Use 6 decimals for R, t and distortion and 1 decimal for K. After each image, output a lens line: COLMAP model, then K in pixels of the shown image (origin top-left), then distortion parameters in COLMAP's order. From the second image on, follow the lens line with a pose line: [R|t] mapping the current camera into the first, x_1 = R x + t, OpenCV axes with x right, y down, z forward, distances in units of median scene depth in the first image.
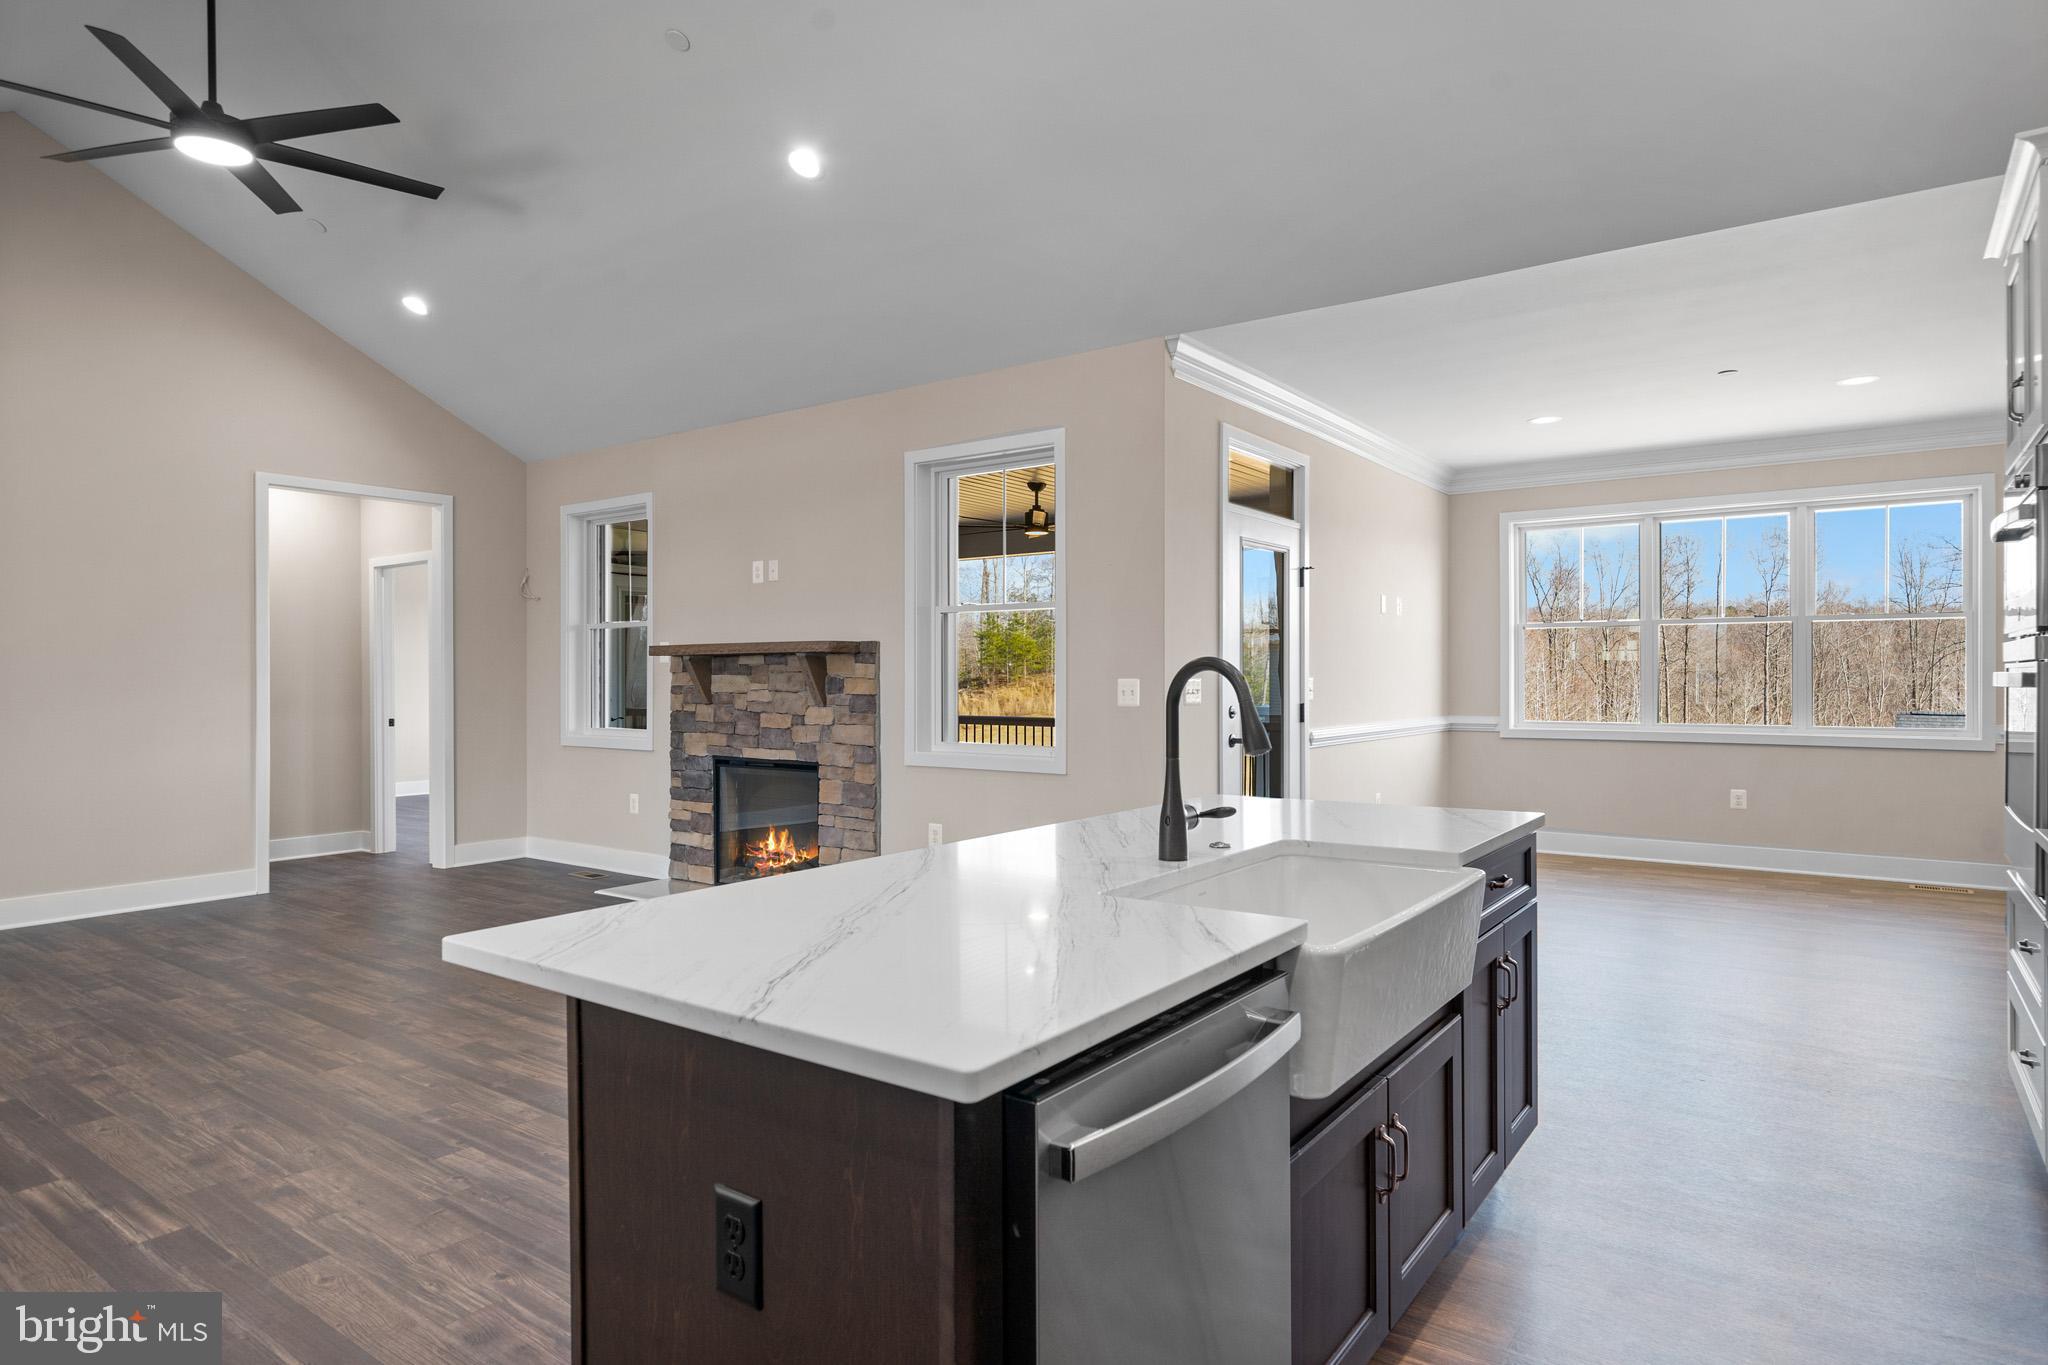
lens RADIAL K [[1150.7, 0, 1024.0], [0, 1150.7, 679.6], [0, 0, 1]] dist [0.002436, 0.000011]
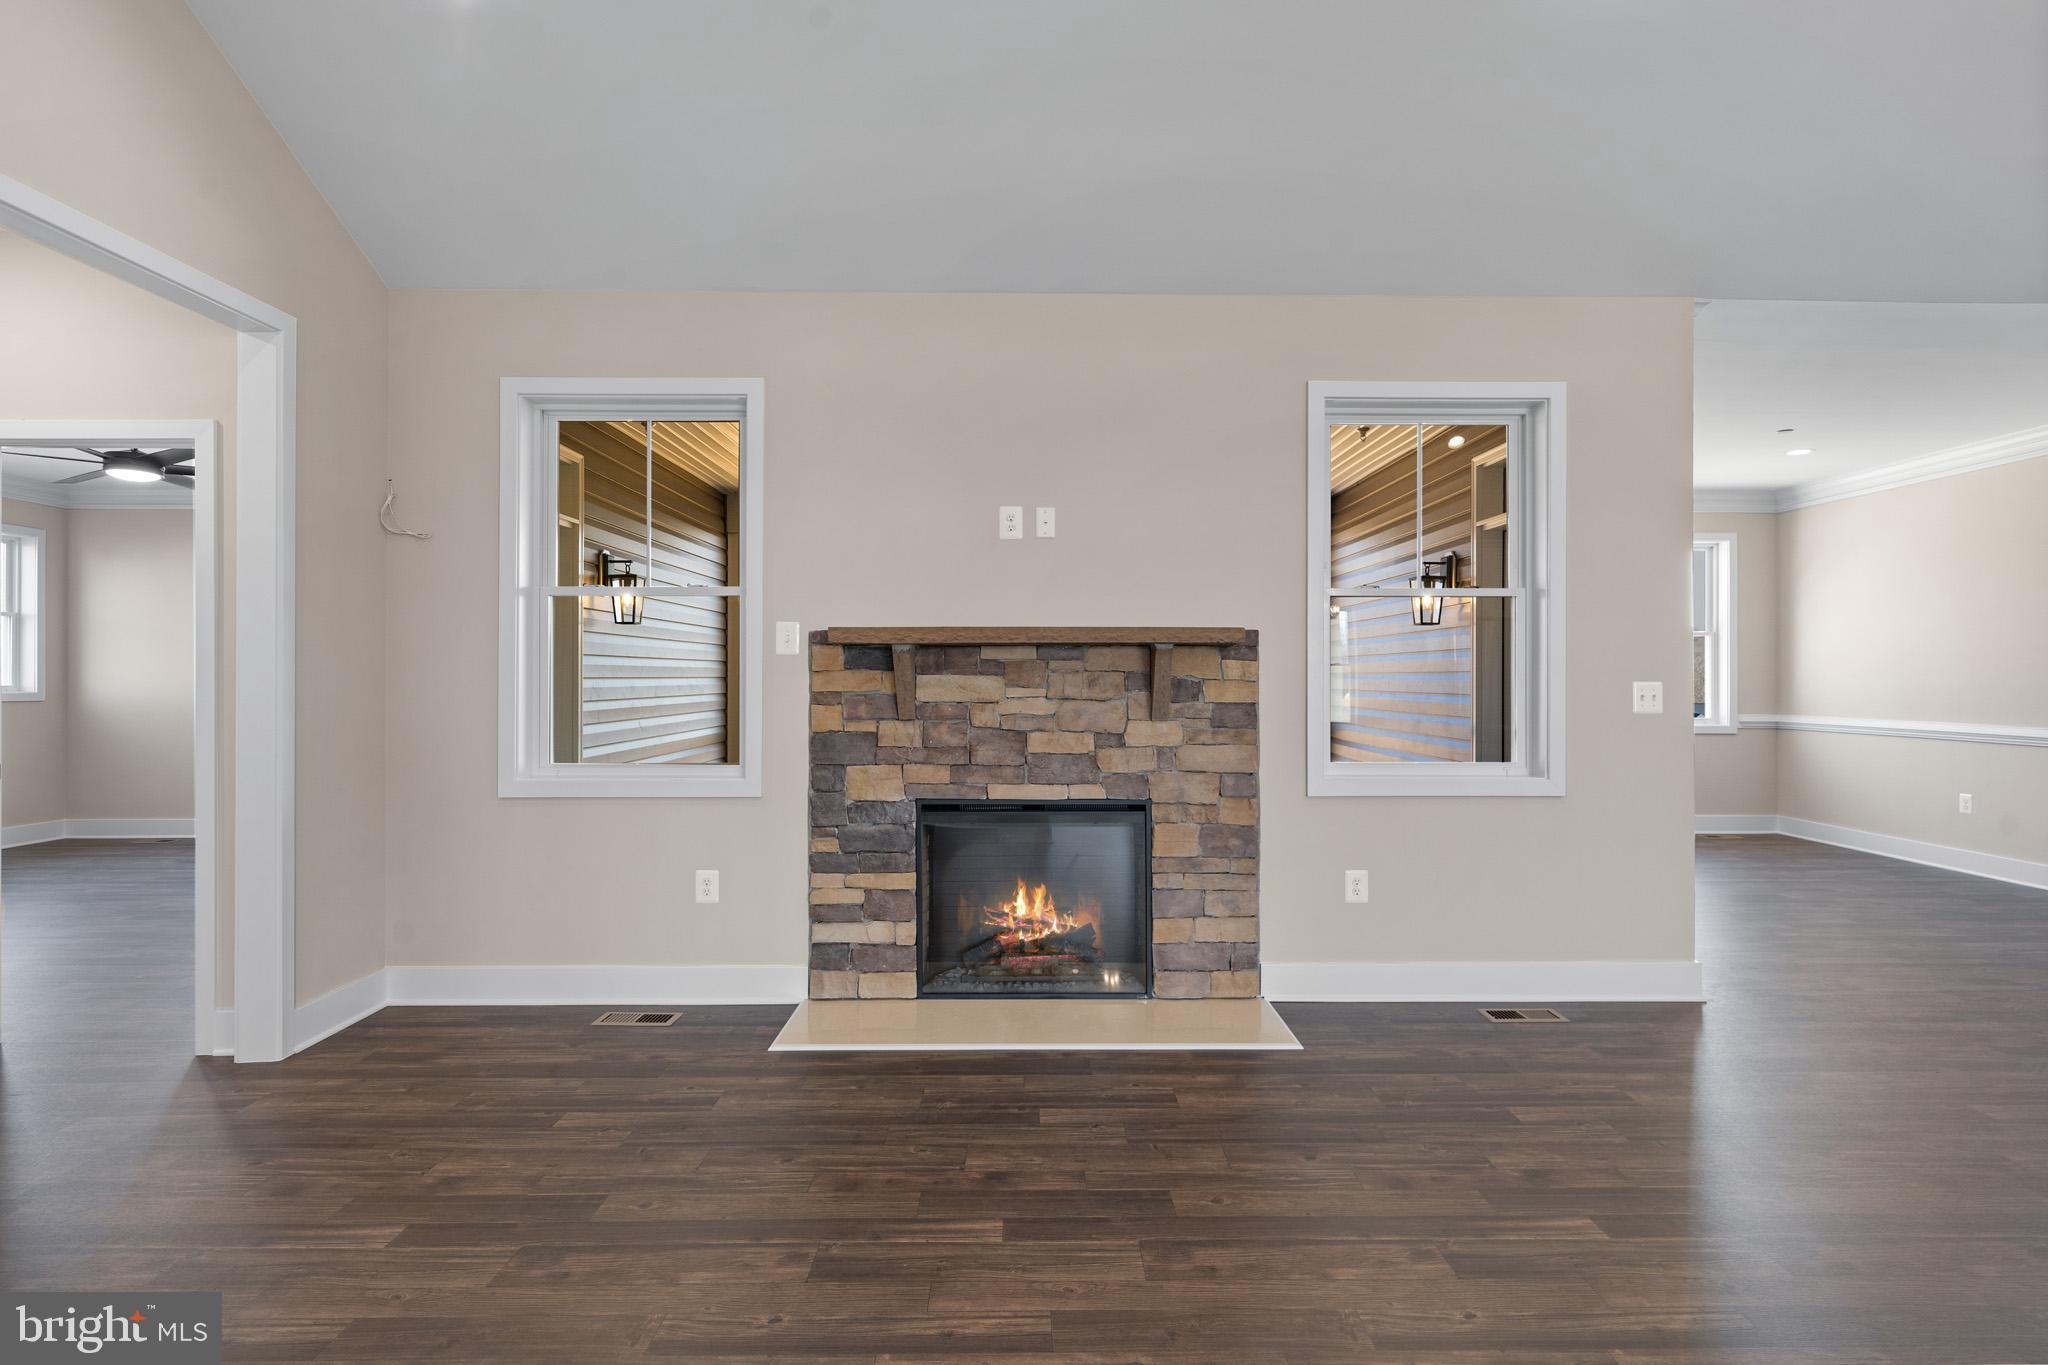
lens RADIAL K [[1040.7, 0, 1043.8], [0, 1040.7, 676.0], [0, 0, 1]] dist [-0.001864, -0.000282]
pose [[0.798983, 0.003858, 0.601341, -0.598348], [-0.001130, 0.999987, -0.004915, -0.000628], [-0.601352, 0.003248, 0.798977, 0.516068]]
